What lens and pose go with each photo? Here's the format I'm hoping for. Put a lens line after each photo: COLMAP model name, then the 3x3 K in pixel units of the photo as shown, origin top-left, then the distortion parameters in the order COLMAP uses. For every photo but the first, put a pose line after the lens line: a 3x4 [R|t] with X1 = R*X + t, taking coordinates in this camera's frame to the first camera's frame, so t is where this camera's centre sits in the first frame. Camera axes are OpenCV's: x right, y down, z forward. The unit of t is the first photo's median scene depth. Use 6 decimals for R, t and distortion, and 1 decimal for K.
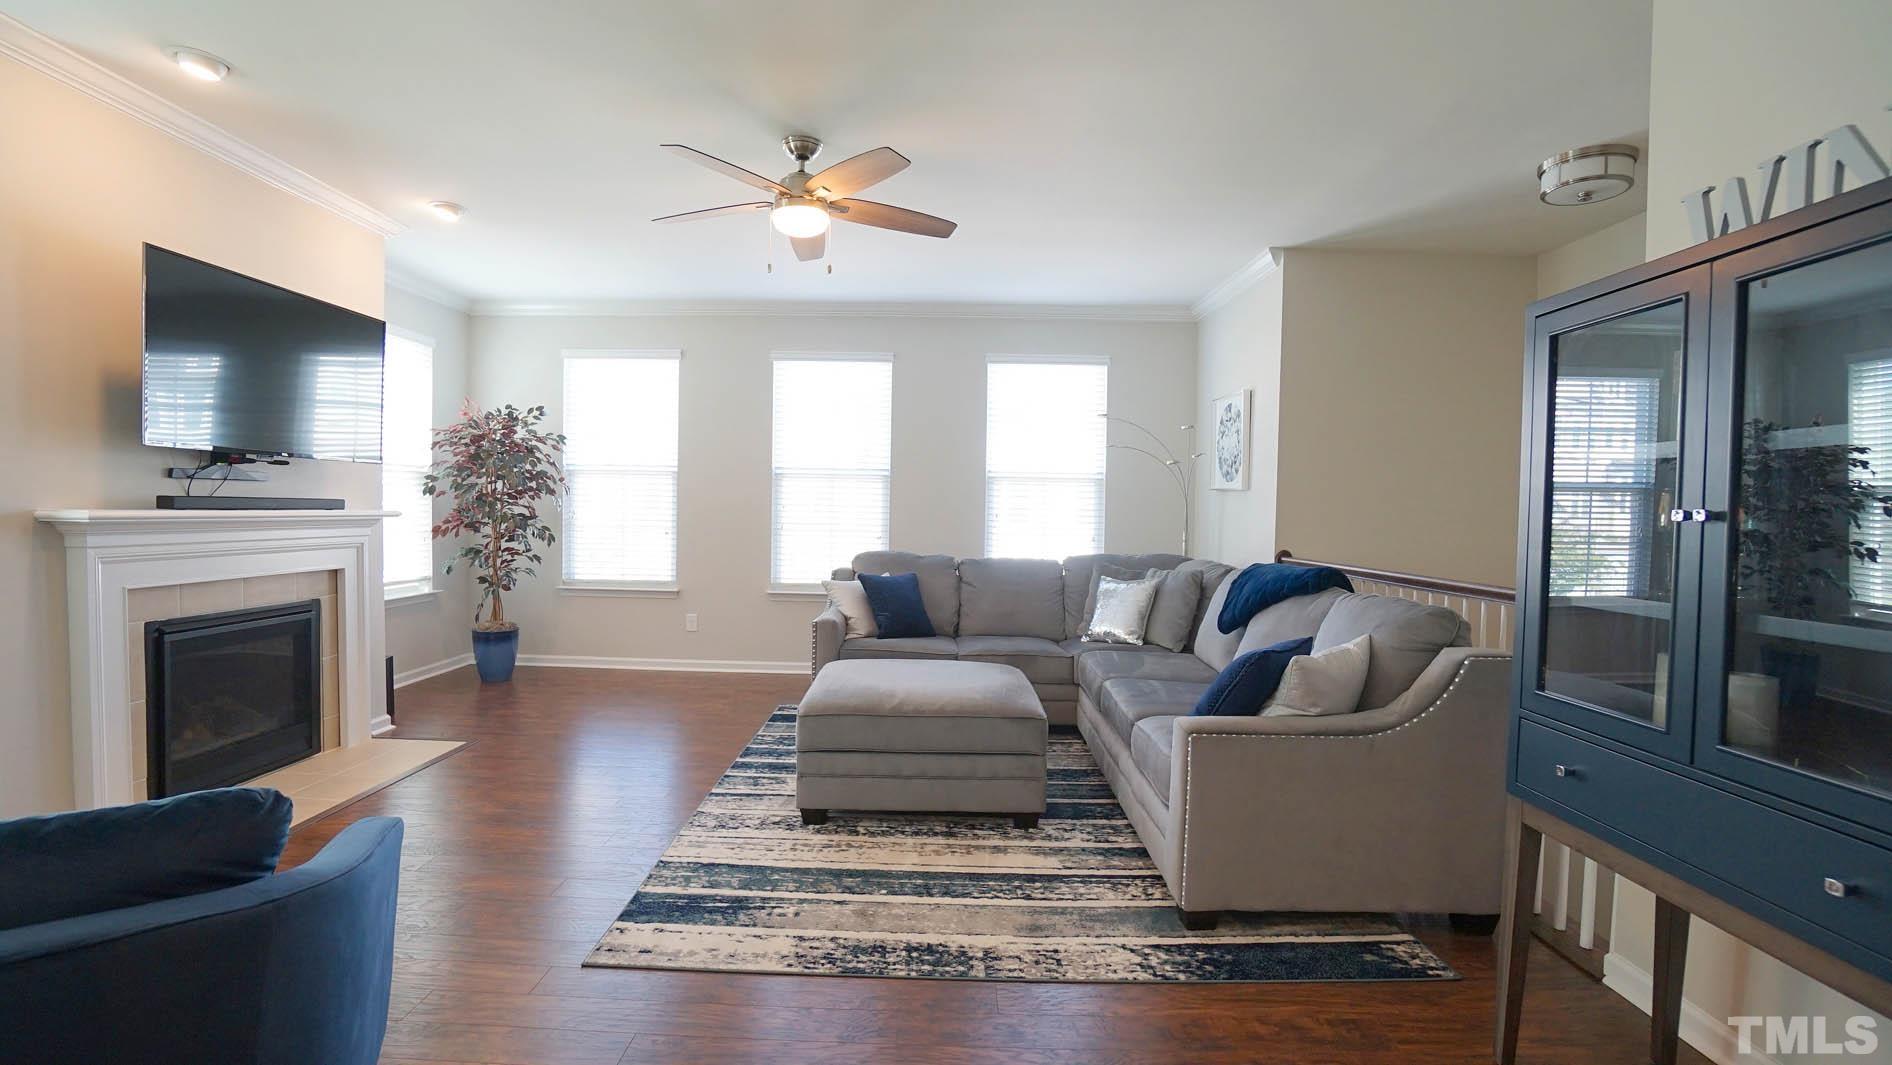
lens RADIAL K [[838.2, 0, 934.0], [0, 838.2, 539.3], [0, 0, 1]] dist [-0.063339, 0.023881]
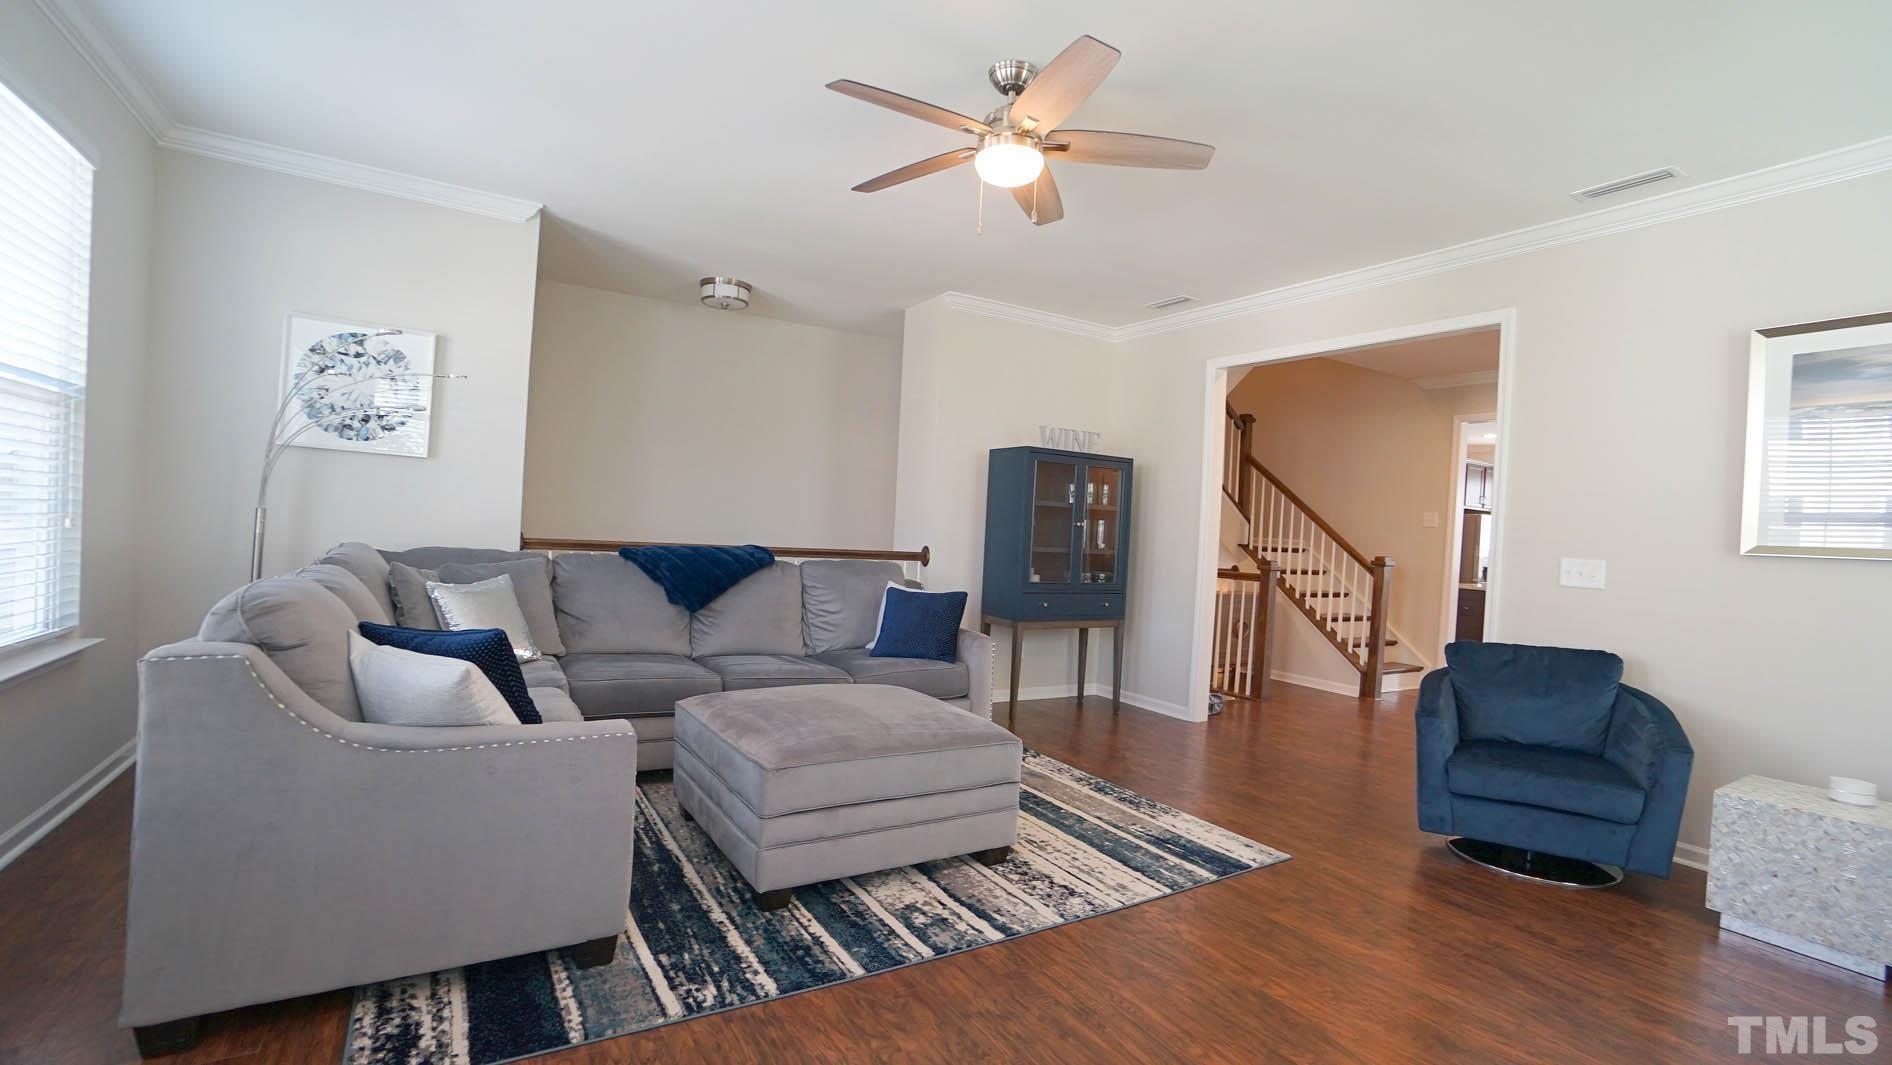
lens RADIAL K [[838.2, 0, 934.0], [0, 838.2, 539.3], [0, 0, 1]] dist [-0.063339, 0.023881]
pose [[-0.532559, -0.049554, 0.844941, -0.907119], [-0.035969, 0.998708, 0.035901, -0.041737], [-0.845629, -0.011272, -0.533653, 1.629134]]
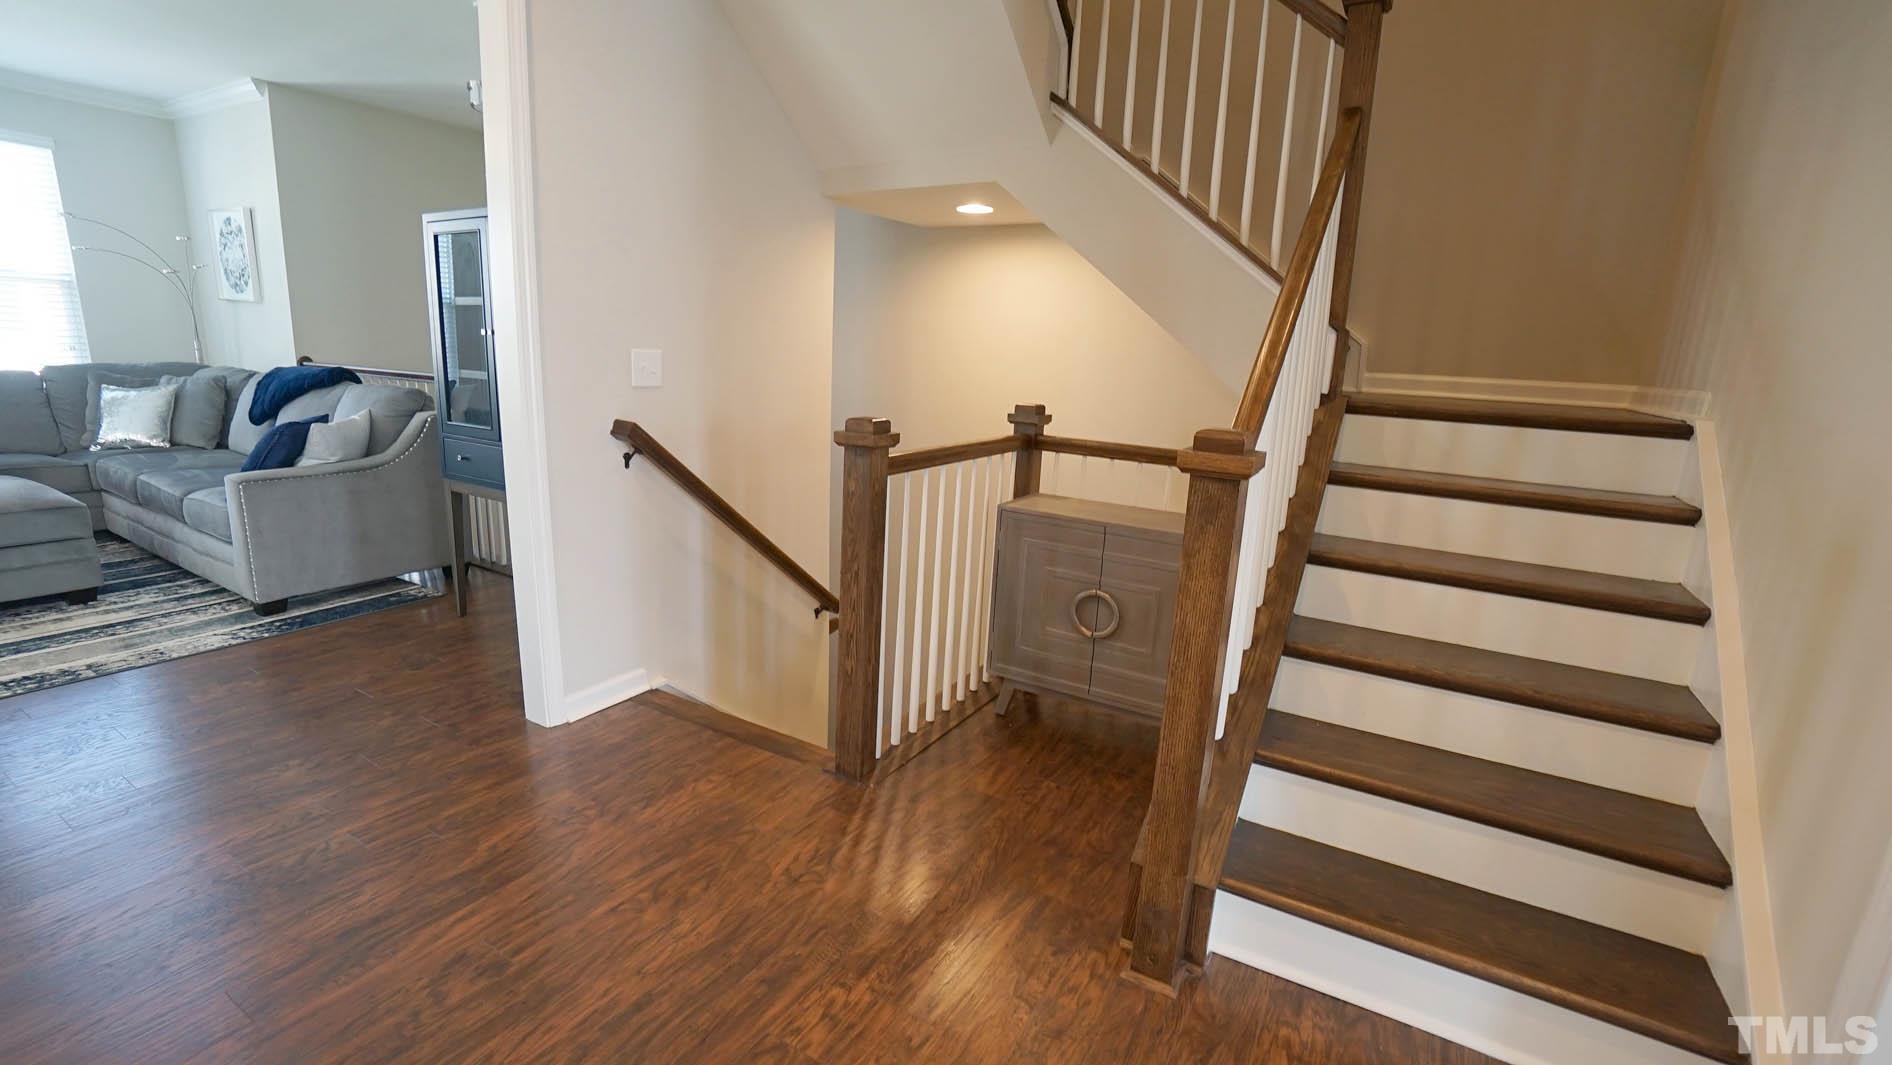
lens RADIAL K [[838.2, 0, 934.0], [0, 838.2, 539.3], [0, 0, 1]] dist [-0.063339, 0.023881]
pose [[0.512272, -0.189039, 0.837760, -0.209471], [-0.004989, 0.974803, 0.223013, 0.007137], [-0.858809, -0.118423, 0.498421, -0.575088]]
